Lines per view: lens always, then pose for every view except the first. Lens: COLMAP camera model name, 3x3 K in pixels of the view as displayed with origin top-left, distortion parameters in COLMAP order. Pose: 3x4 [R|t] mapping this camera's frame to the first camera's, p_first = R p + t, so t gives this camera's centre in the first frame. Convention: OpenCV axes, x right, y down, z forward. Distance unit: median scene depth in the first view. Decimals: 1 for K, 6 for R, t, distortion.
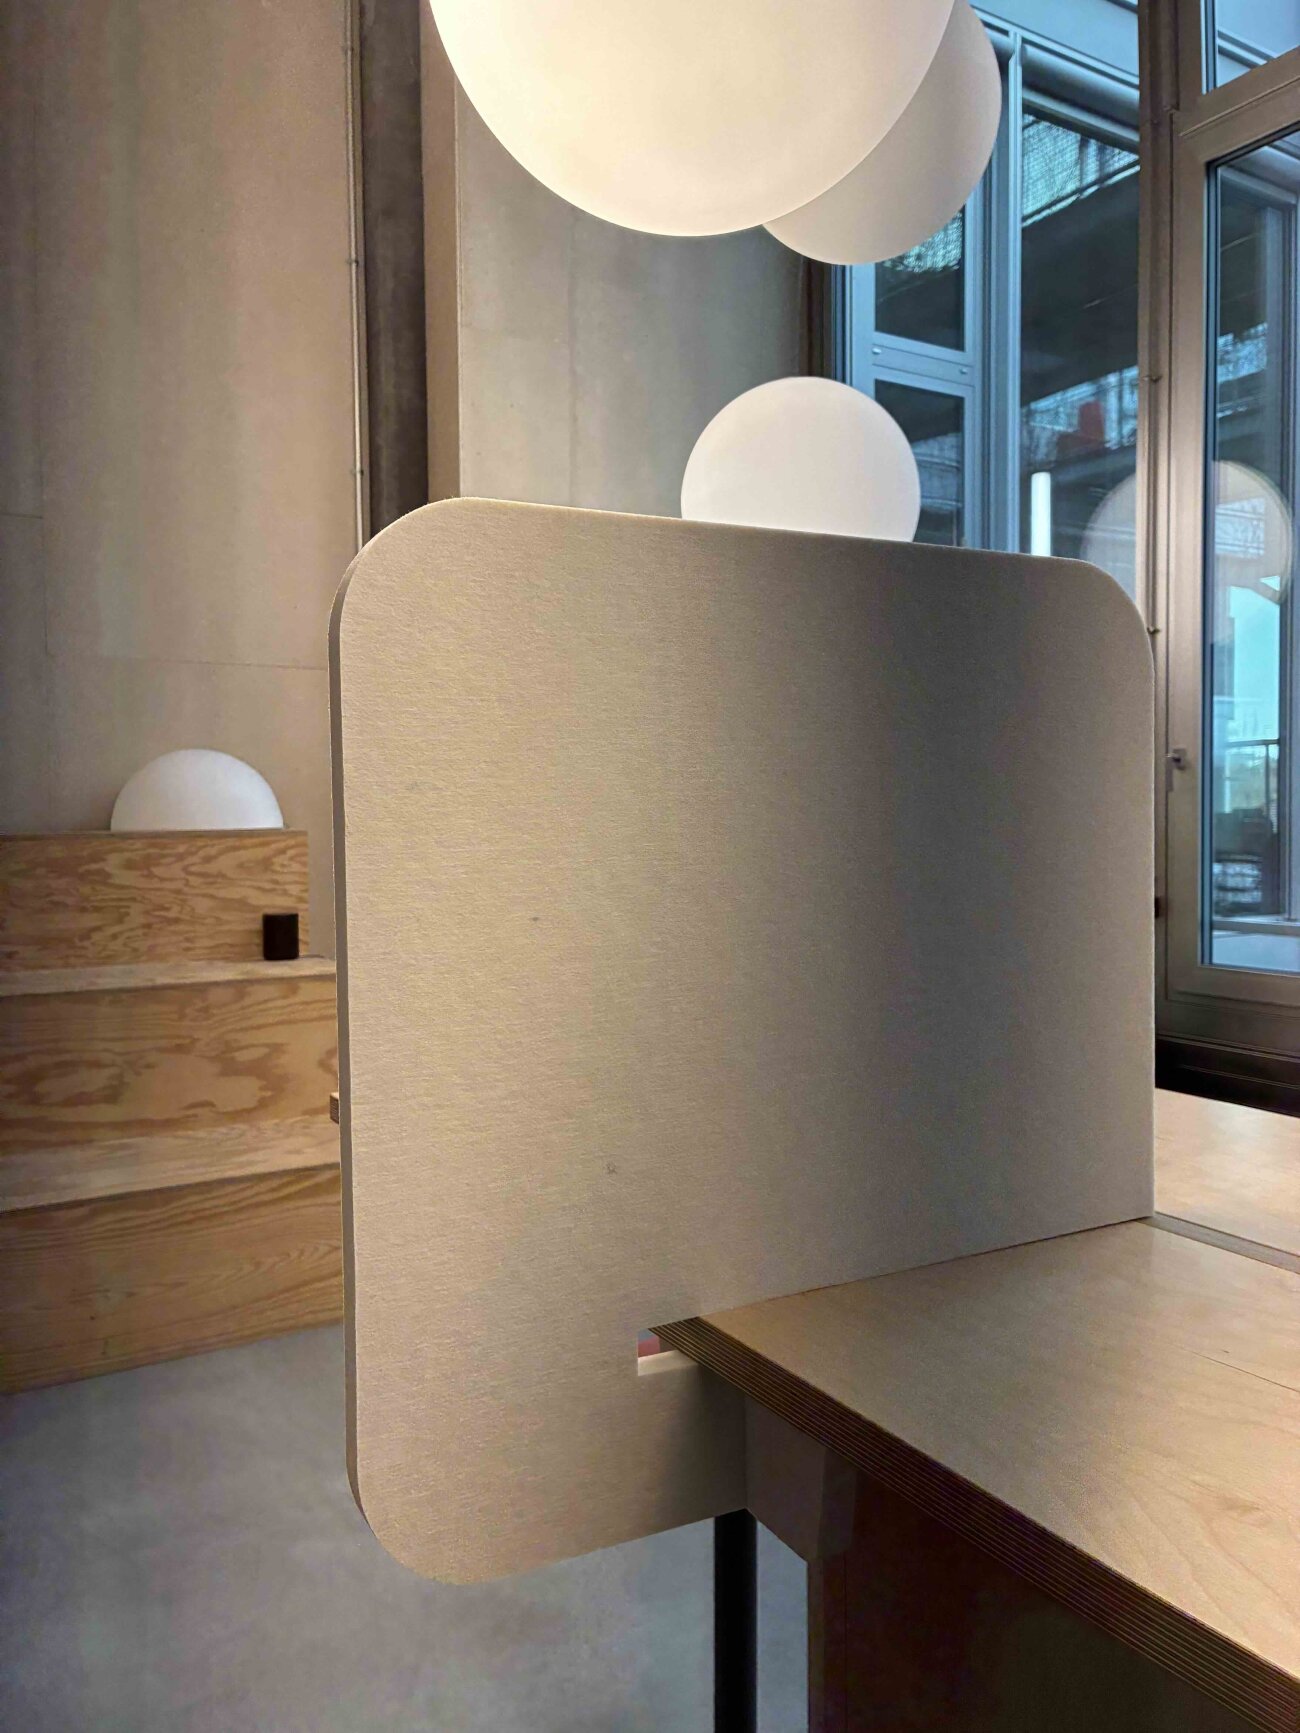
lens RADIAL K [[1301.1, 0, 653.3], [0, 1301.1, 866.1], [0, 0, 1]] dist [0.003660, 0.001526]
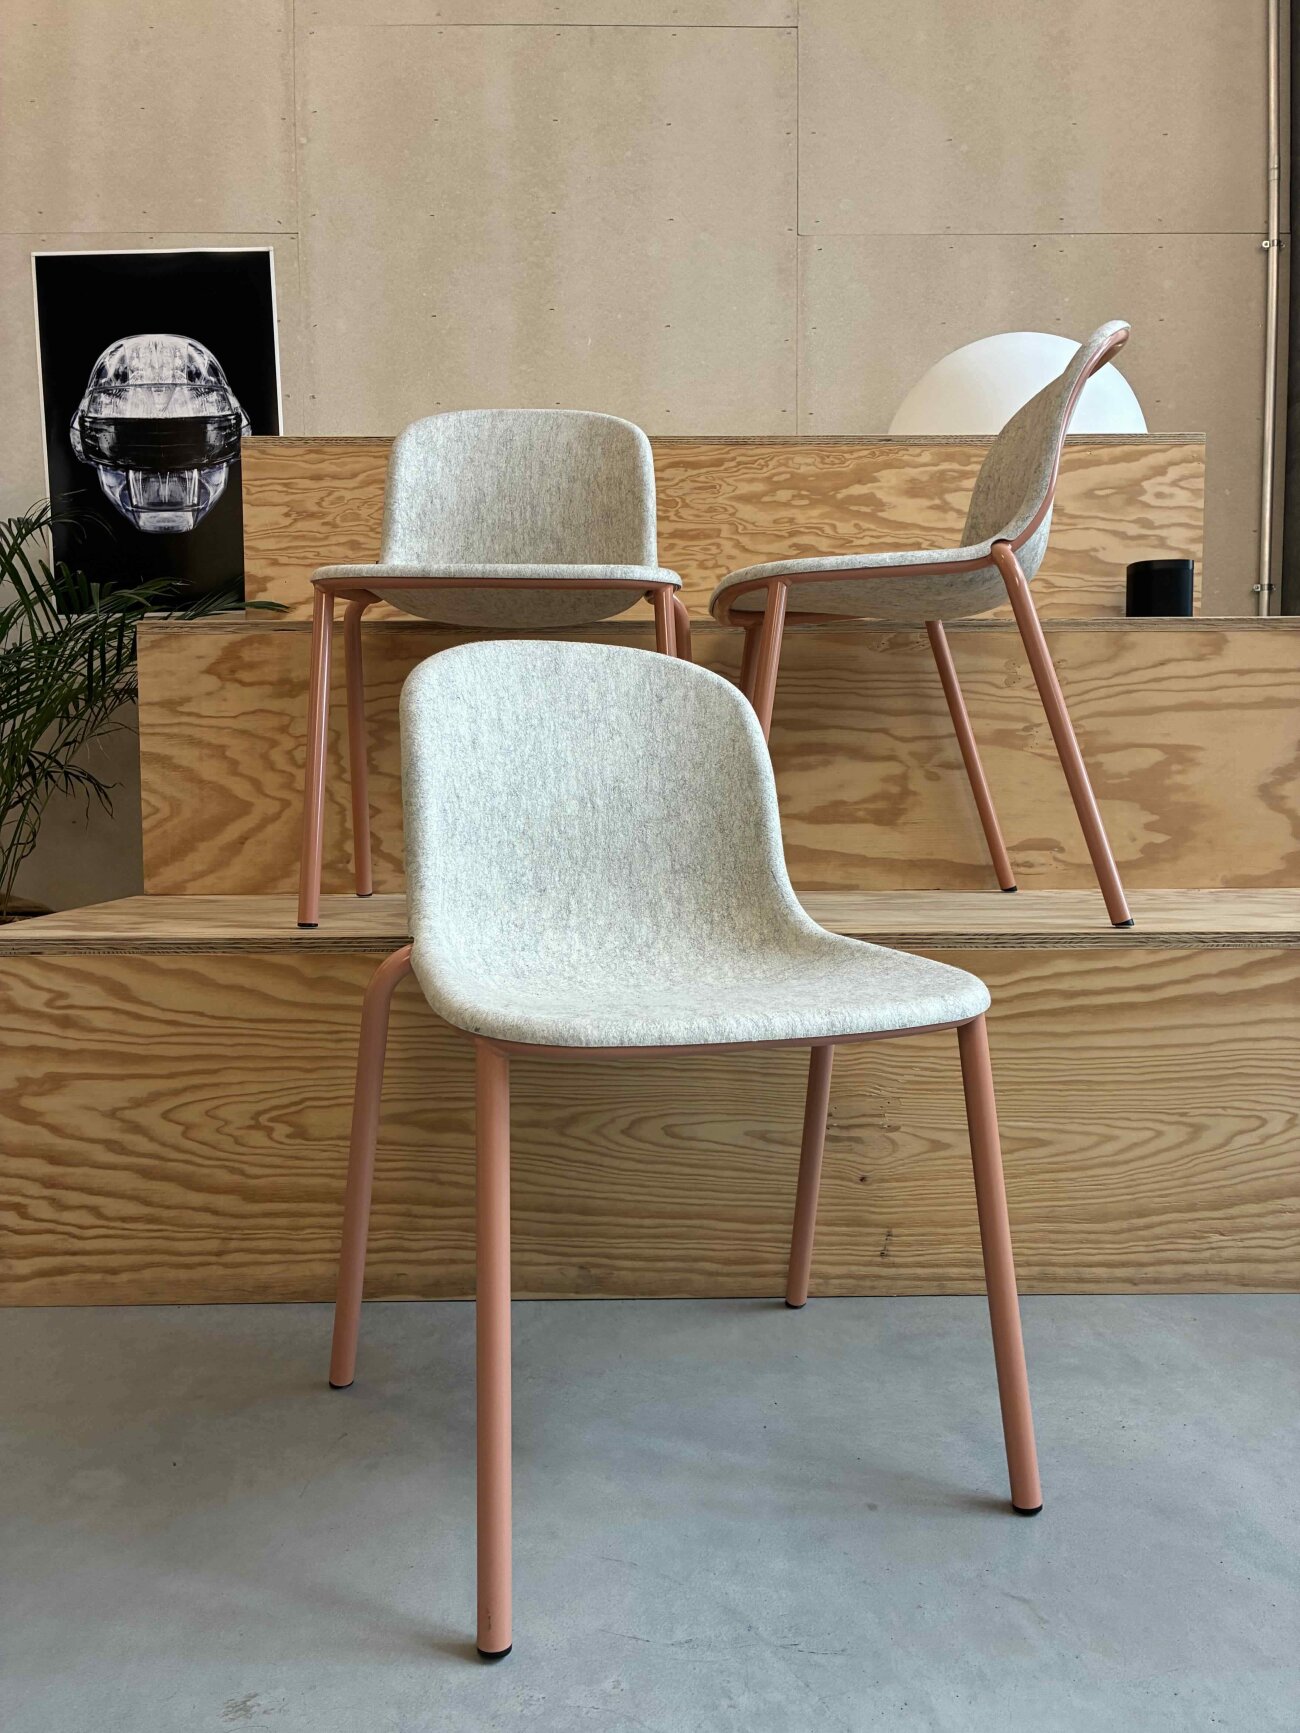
lens RADIAL K [[1301.1, 0, 647.9], [0, 1301.1, 865.3], [0, 0, 1]] dist [0.003660, 0.001526]
pose [[0.858774, 0.038015, -0.510942, -0.200929], [-0.022470, 0.999079, 0.036565, 0.168861], [0.511861, -0.019920, 0.858837, 0.429661]]
